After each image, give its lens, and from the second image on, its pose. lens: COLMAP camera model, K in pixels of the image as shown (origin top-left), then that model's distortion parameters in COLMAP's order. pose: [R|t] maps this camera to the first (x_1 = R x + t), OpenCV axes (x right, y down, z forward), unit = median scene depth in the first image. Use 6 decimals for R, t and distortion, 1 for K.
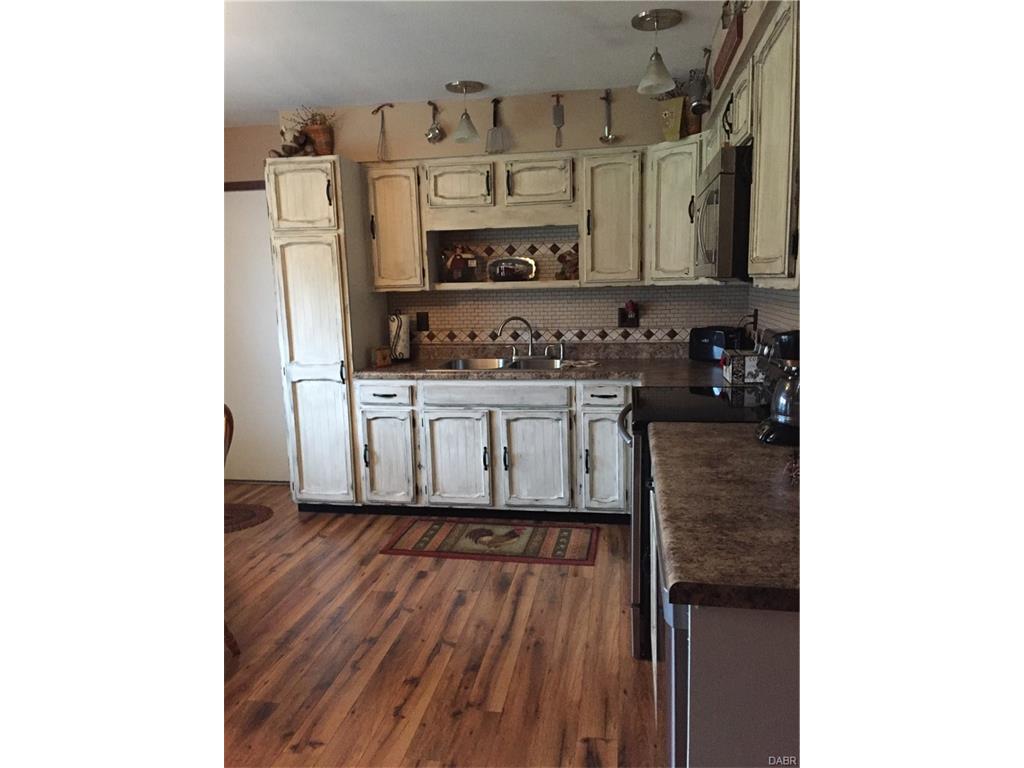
lens RADIAL K [[657.5, 0, 510.4], [0, 657.5, 387.5], [0, 0, 1]] dist [0.076769, -0.112589]
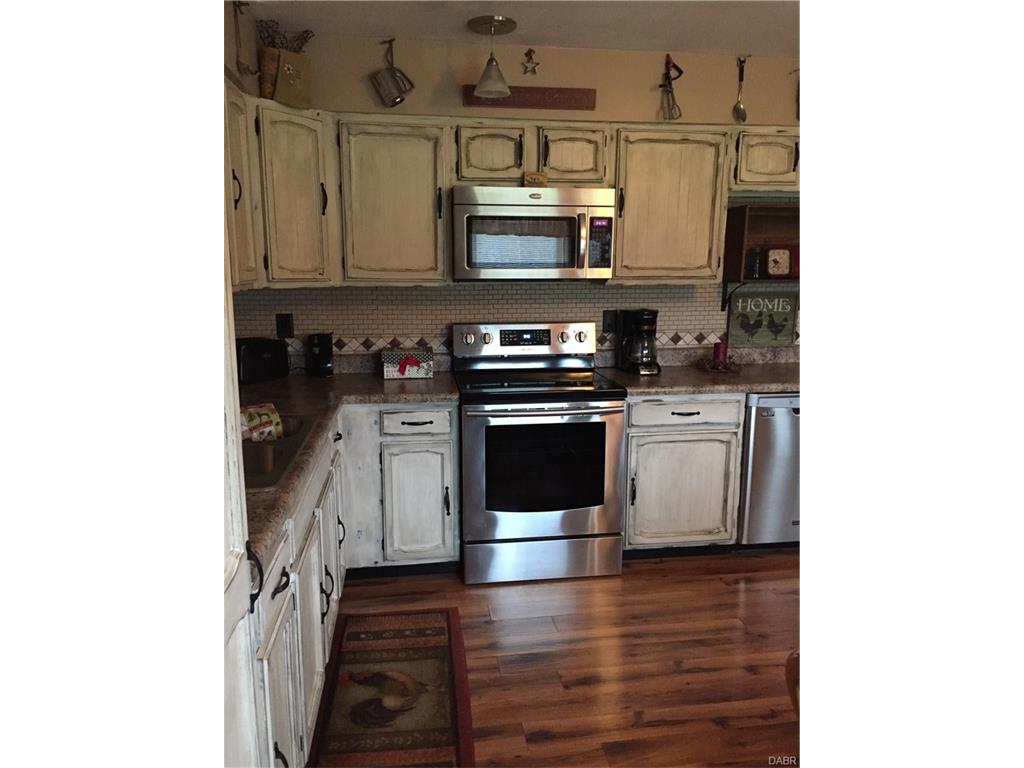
lens RADIAL K [[657.5, 0, 510.4], [0, 657.5, 387.5], [0, 0, 1]] dist [0.076769, -0.112589]
pose [[-0.311023, -0.153254, 0.937965, -0.583298], [0.157142, 0.965037, 0.209784, -0.159722], [-0.937321, 0.212641, -0.276066, 0.966456]]
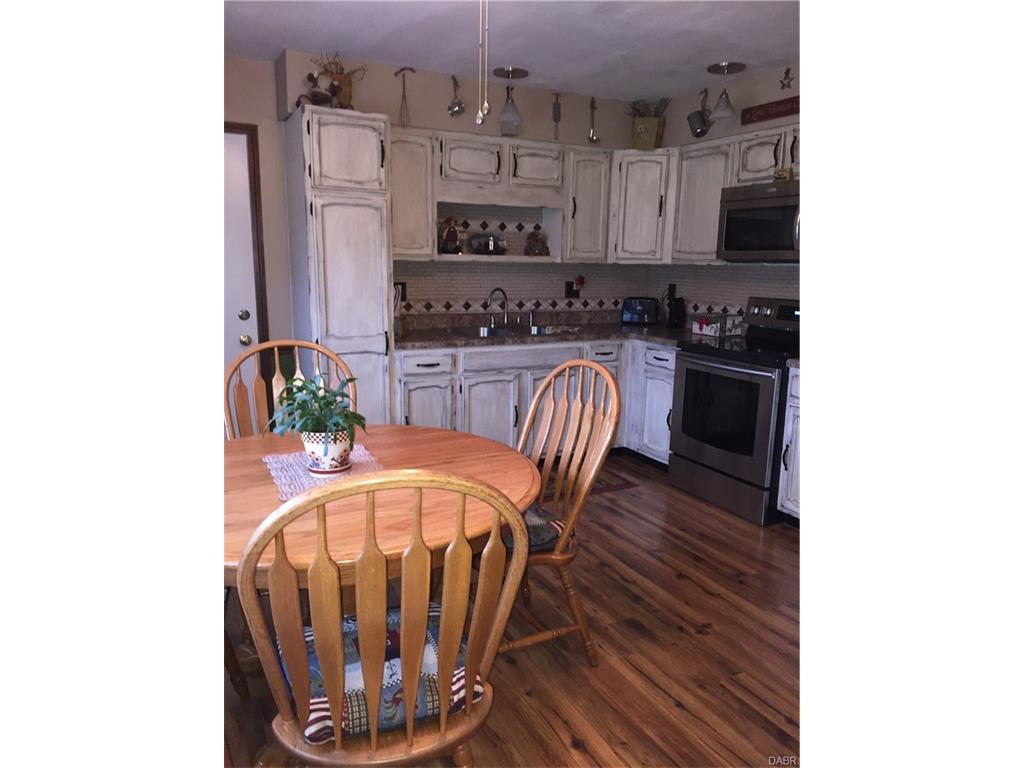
lens RADIAL K [[657.5, 0, 510.4], [0, 657.5, 387.5], [0, 0, 1]] dist [0.076769, -0.112589]
pose [[0.792180, -0.079961, 0.605027, -0.708597], [0.060295, 0.996784, 0.052789, 0.000972], [-0.607302, -0.005338, 0.794453, 0.127667]]
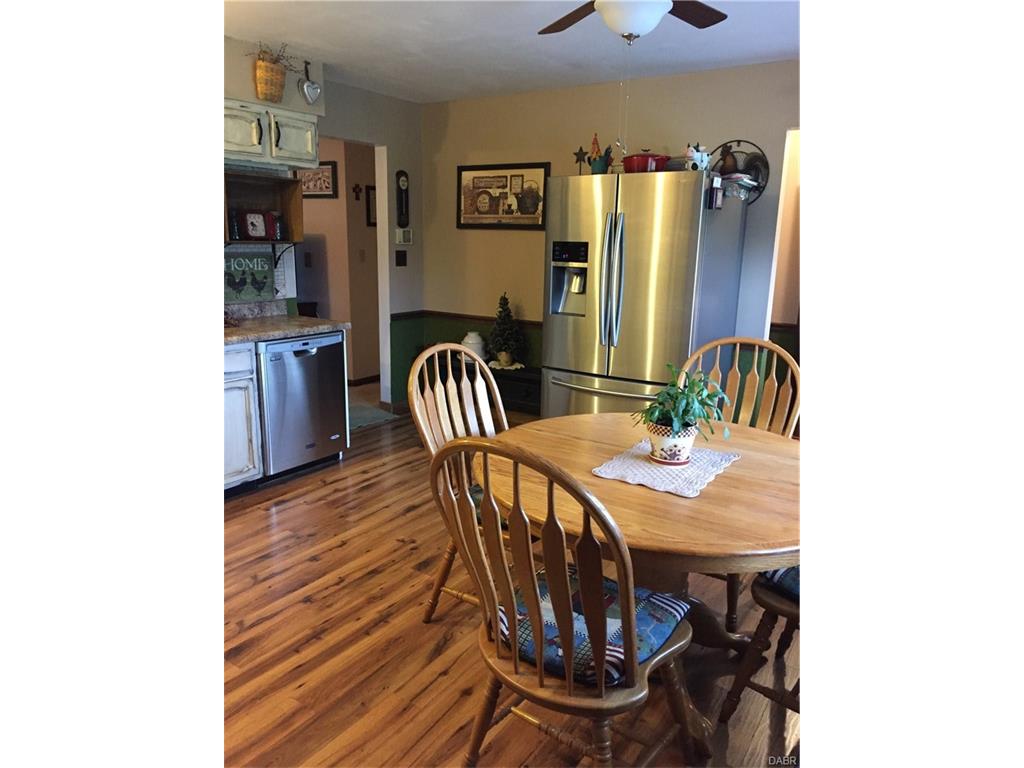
lens RADIAL K [[657.5, 0, 510.4], [0, 657.5, 387.5], [0, 0, 1]] dist [0.076769, -0.112589]
pose [[-0.912865, -0.084818, 0.399354, -0.605455], [0.067418, 0.933434, 0.352357, -0.178036], [-0.402657, 0.348578, -0.846381, 1.131733]]
